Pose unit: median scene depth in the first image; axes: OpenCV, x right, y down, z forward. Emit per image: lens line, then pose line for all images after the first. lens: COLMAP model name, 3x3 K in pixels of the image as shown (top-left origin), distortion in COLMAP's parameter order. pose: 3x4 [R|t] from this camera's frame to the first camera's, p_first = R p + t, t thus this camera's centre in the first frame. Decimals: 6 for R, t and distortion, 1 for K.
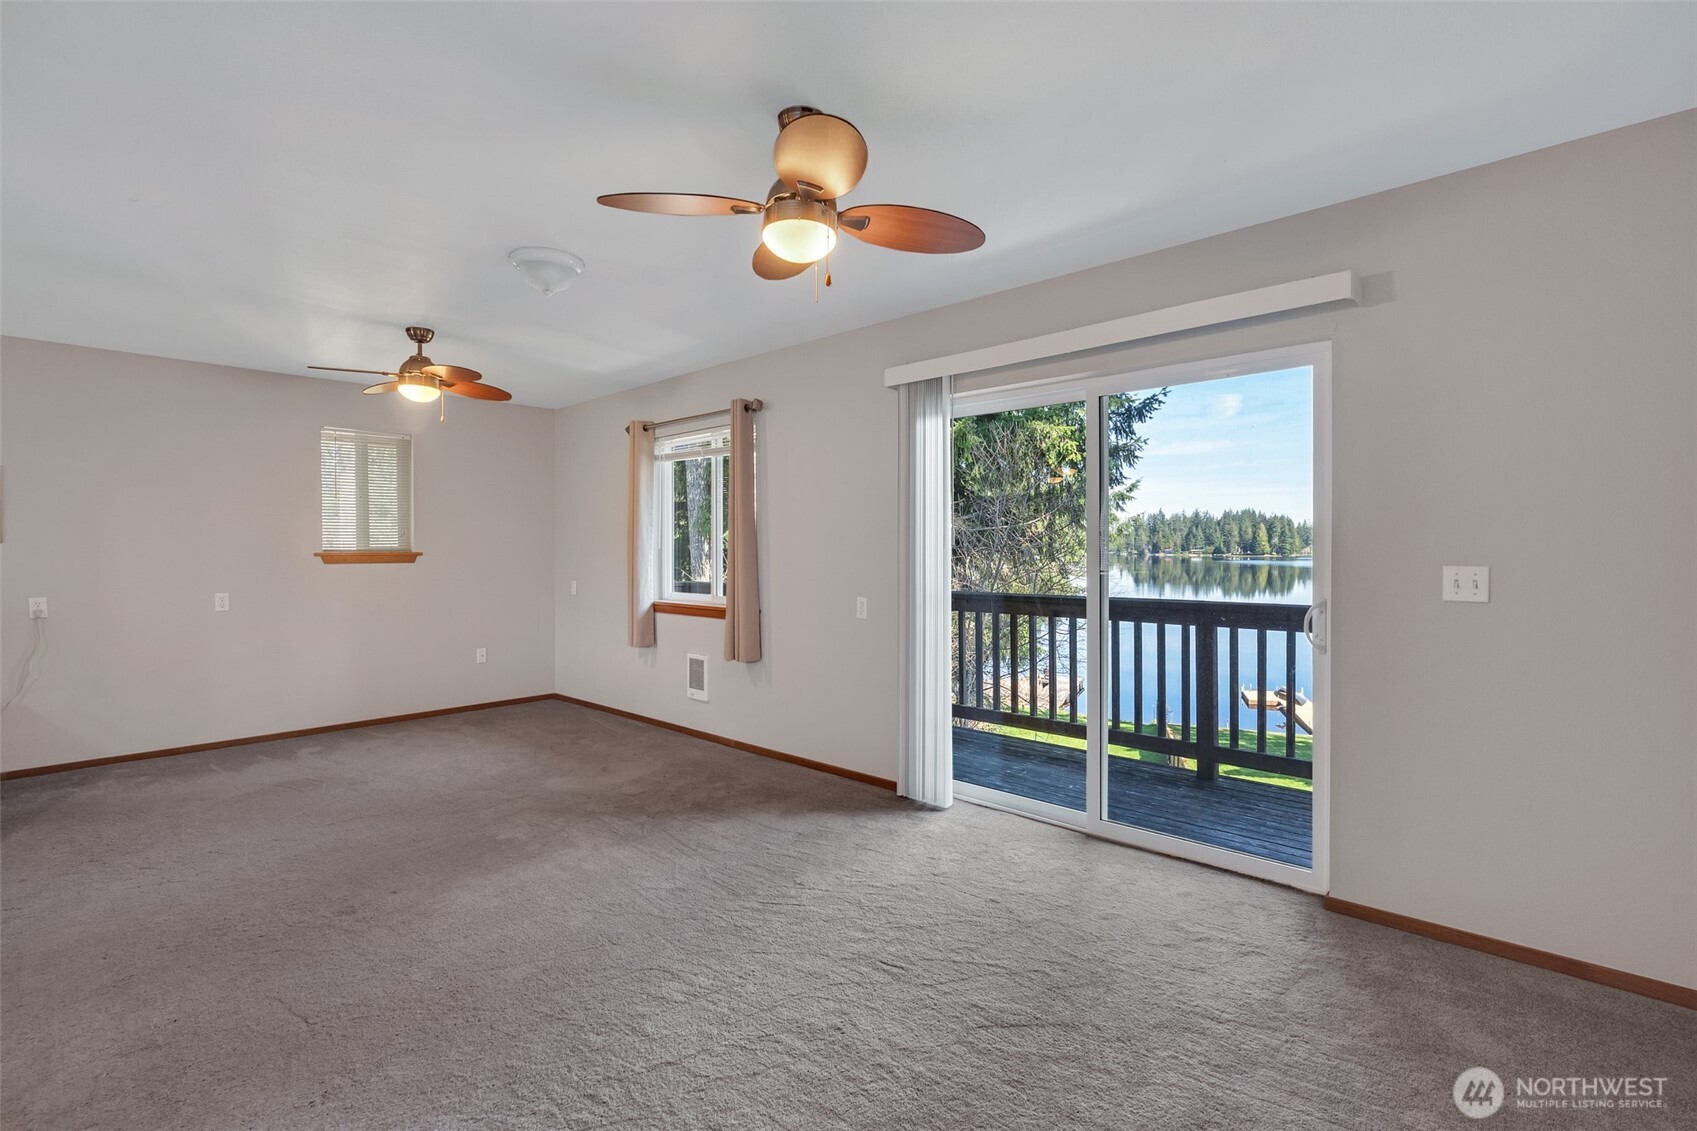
lens RADIAL K [[784.8, 0, 851.5], [0, 784.8, 558.5], [0, 0, 1]] dist [-0.001529, 0.000393]
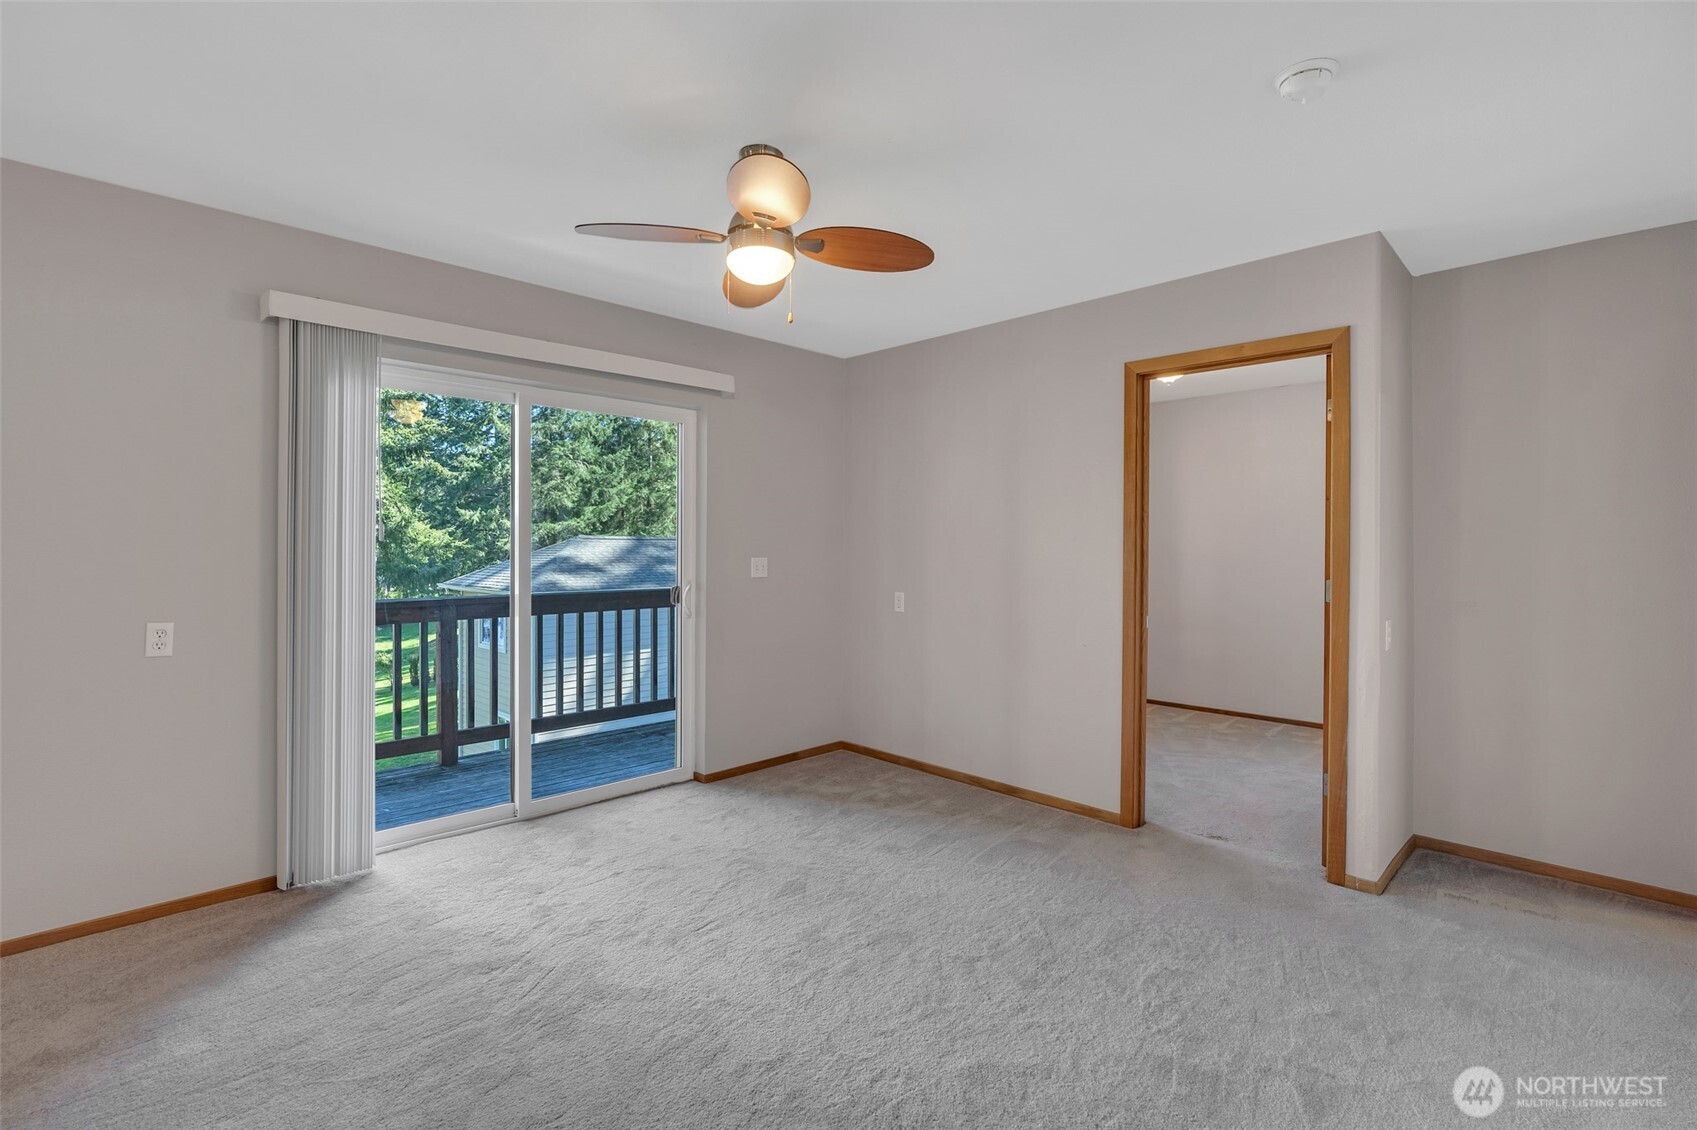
lens RADIAL K [[763.1, 0, 838.6], [0, 763.1, 531.3], [0, 0, 1]] dist [-0.001659, -0.000061]
pose [[0.055519, 0.024793, 0.998150, -0.528034], [0.009170, 0.999637, -0.025340, -0.005933], [-0.998415, 0.010560, 0.055272, 0.380617]]
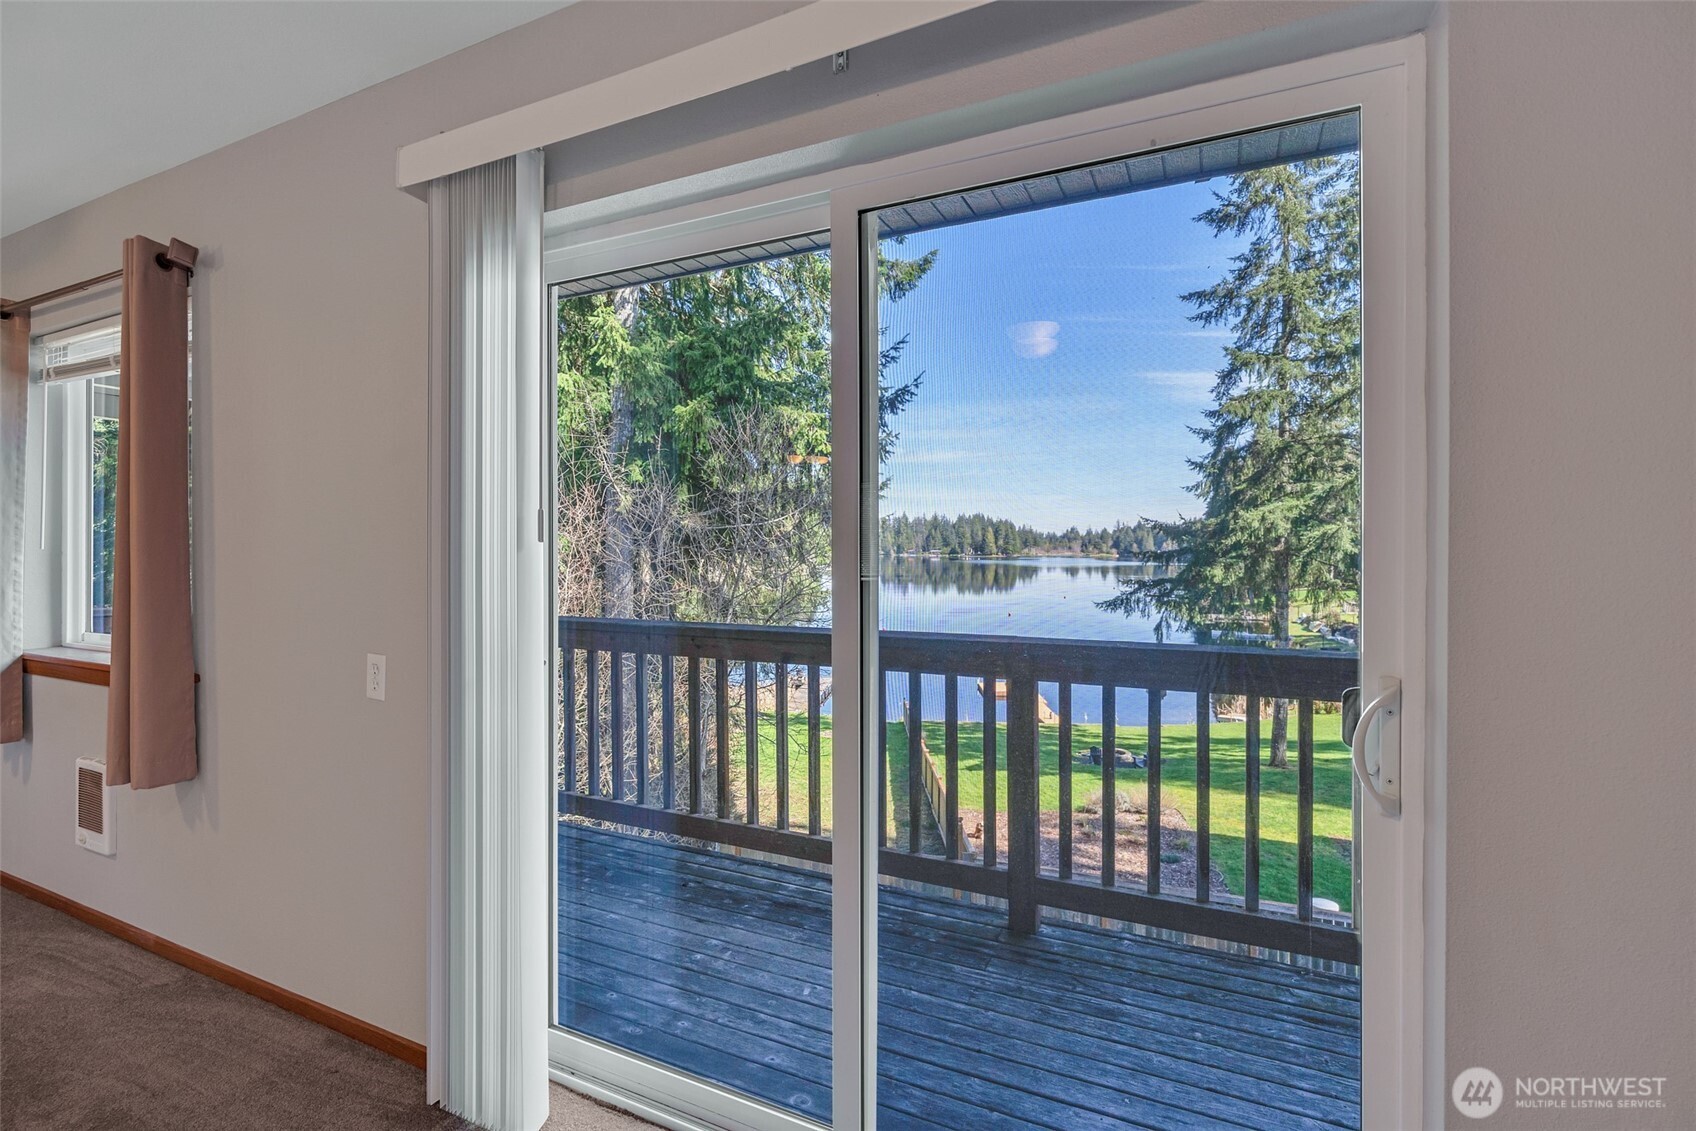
lens RADIAL K [[784.3, 0, 851.0], [0, 784.3, 558.5], [0, 0, 1]] dist [-0.001529, 0.000393]
pose [[0.953085, -0.001546, 0.302698, 0.132335], [0.001697, 0.999999, -0.000237, -0.007269], [-0.302698, 0.000739, 0.953086, 0.431601]]
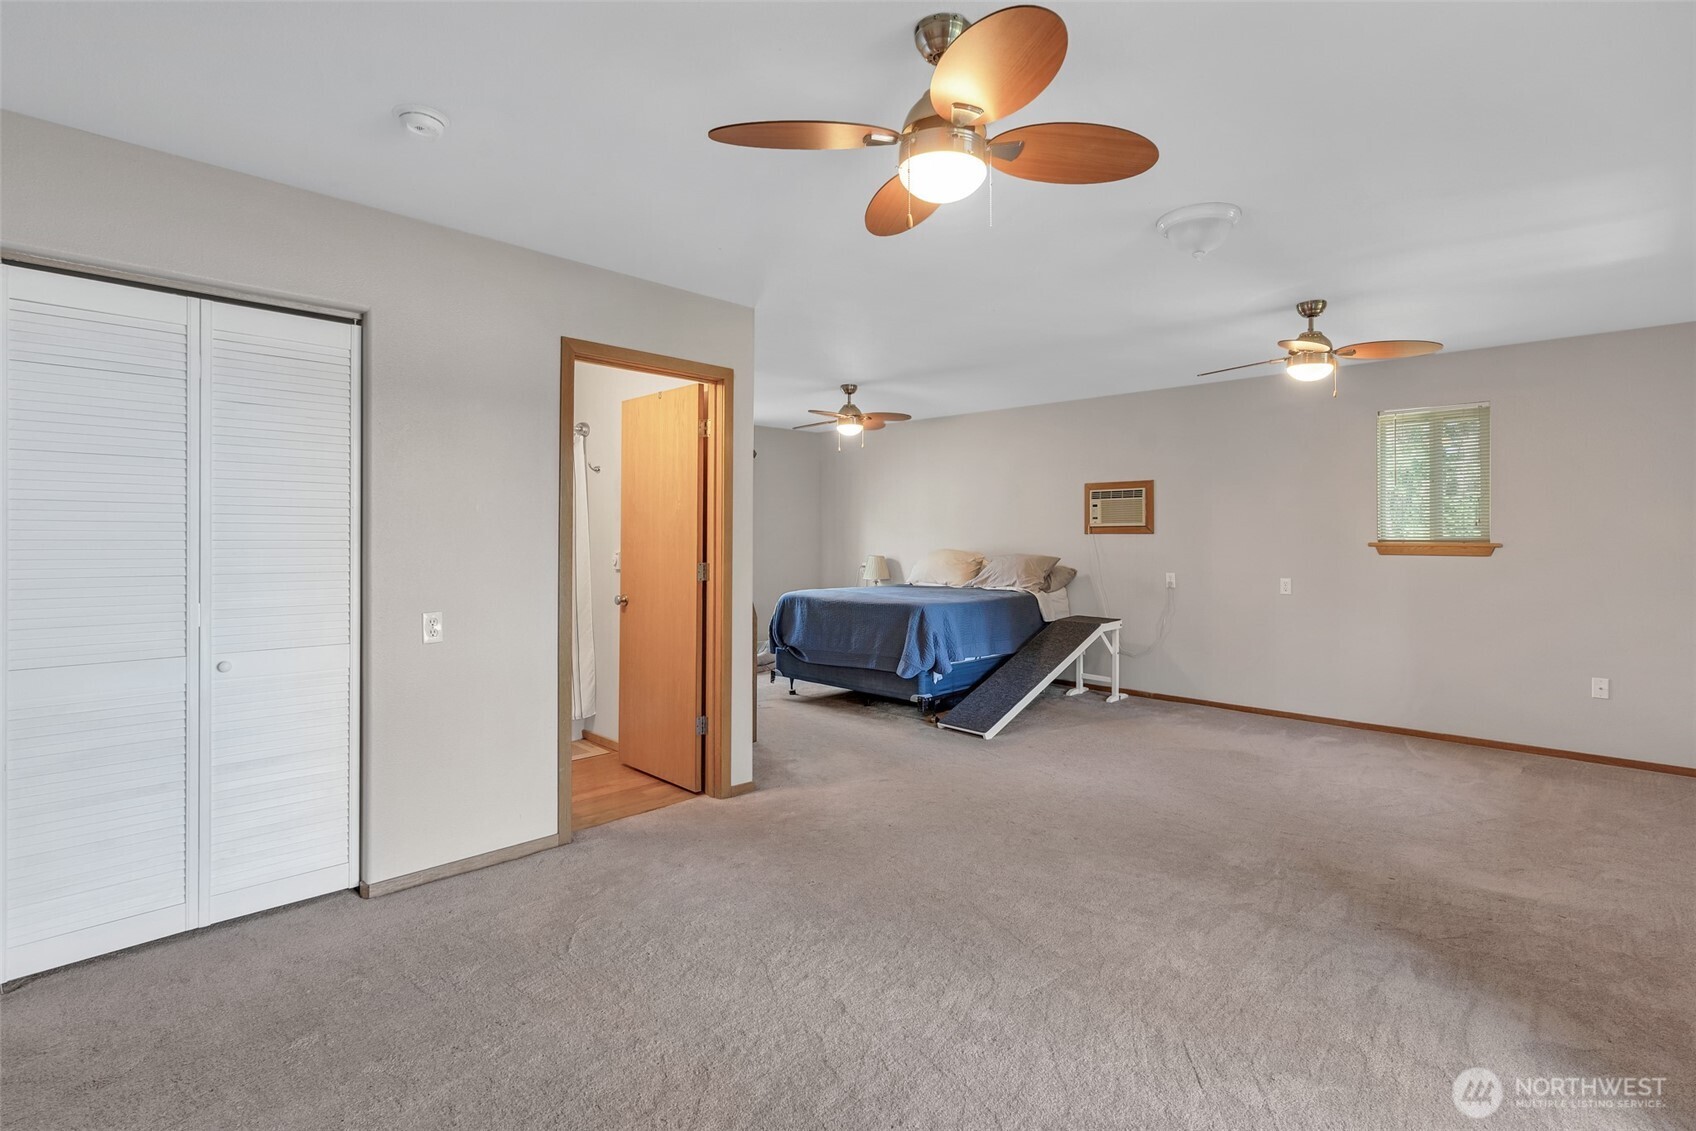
lens RADIAL K [[804.4, 0, 844.2], [0, 804.4, 536.5], [0, 0, 1]] dist [0.000096, 0.000204]
pose [[-0.032052, 0.002276, -0.999484, 0.375418], [-0.014786, 0.999887, 0.002751, -0.009414], [0.999377, 0.014866, -0.032015, 0.432171]]
